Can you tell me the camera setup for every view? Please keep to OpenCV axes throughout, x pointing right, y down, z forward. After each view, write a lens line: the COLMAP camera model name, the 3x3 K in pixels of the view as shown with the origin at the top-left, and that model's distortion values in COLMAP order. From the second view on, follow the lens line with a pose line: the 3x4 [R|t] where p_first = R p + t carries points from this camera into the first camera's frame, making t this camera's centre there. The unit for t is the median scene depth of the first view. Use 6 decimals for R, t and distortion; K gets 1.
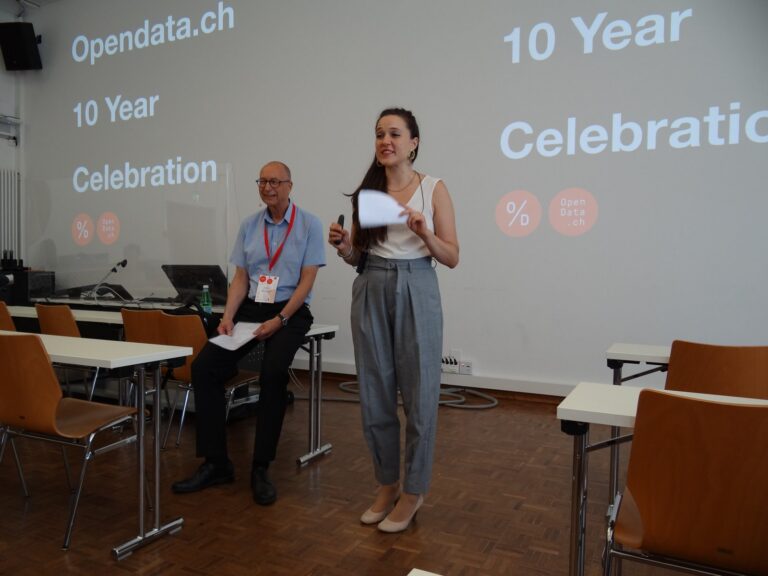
lens RADIAL K [[608.4, 0, 382.4], [0, 608.4, 286.1], [0, 0, 1]] dist [-0.002796, 0.010401]
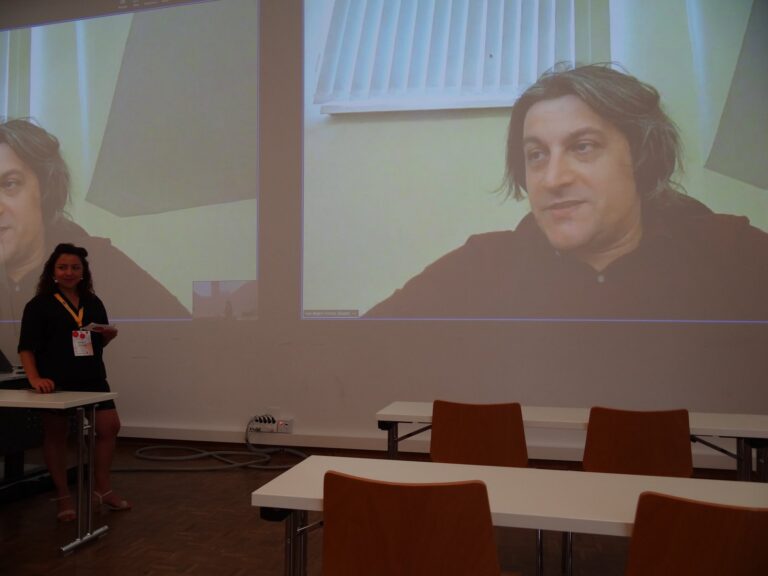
lens RADIAL K [[608.4, 0, 382.2], [0, 608.4, 289.8], [0, 0, 1]] dist [-0.002796, 0.010401]
pose [[0.975877, -0.003847, 0.218285, 0.120325], [0.019380, 0.997424, -0.069066, -0.018335], [-0.217457, 0.071630, 0.973438, 0.012782]]
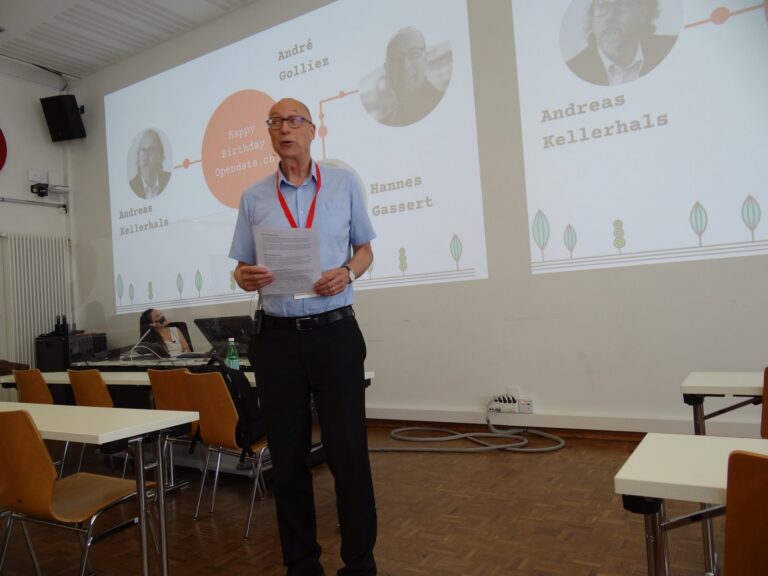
lens RADIAL K [[608.4, 0, 381.5], [0, 608.4, 286.1], [0, 0, 1]] dist [-0.002796, 0.010401]
pose [[0.991714, -0.081844, -0.099019, 0.041718], [0.075705, 0.995058, -0.064251, -0.003327], [0.103788, 0.056222, 0.993009, 0.093996]]
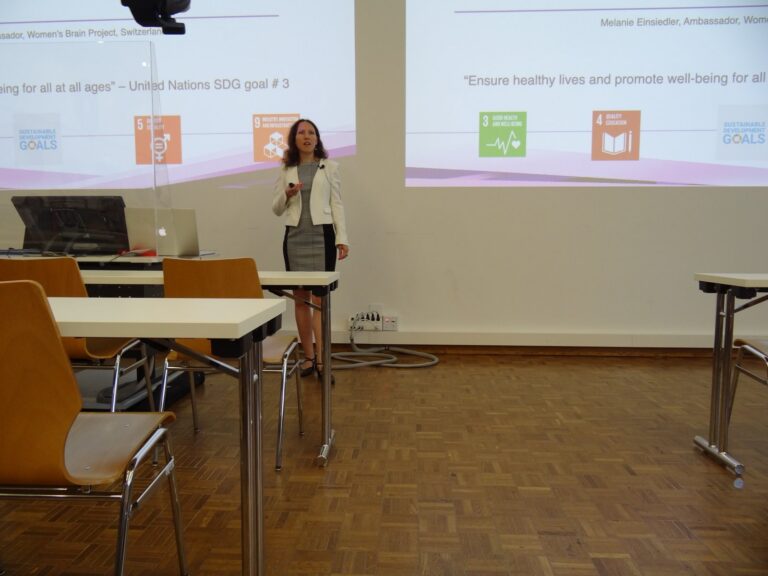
lens RADIAL K [[608.4, 0, 378.0], [0, 608.4, 290.1], [0, 0, 1]] dist [-0.002796, 0.010401]
pose [[0.920706, -0.048572, 0.387222, -0.330638], [0.023860, 0.997374, 0.068375, 0.040656], [-0.389527, -0.053714, 0.919448, 0.311411]]
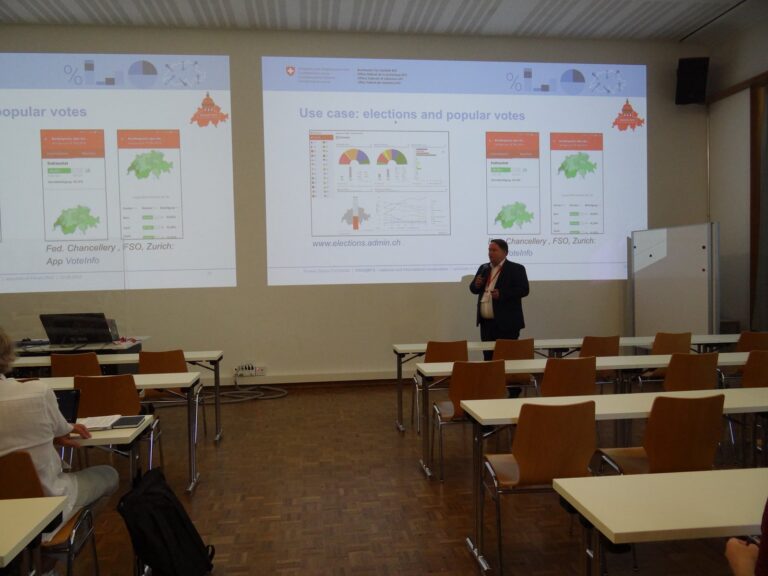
lens RADIAL K [[608.4, 0, 400.0], [0, 608.4, 290.5], [0, 0, 1]] dist [-0.002796, 0.010401]
pose [[0.823936, -0.044740, 0.564914, -0.583789], [0.041709, 0.998963, 0.018282, -0.097064], [-0.565146, 0.008498, 0.824947, -0.522039]]
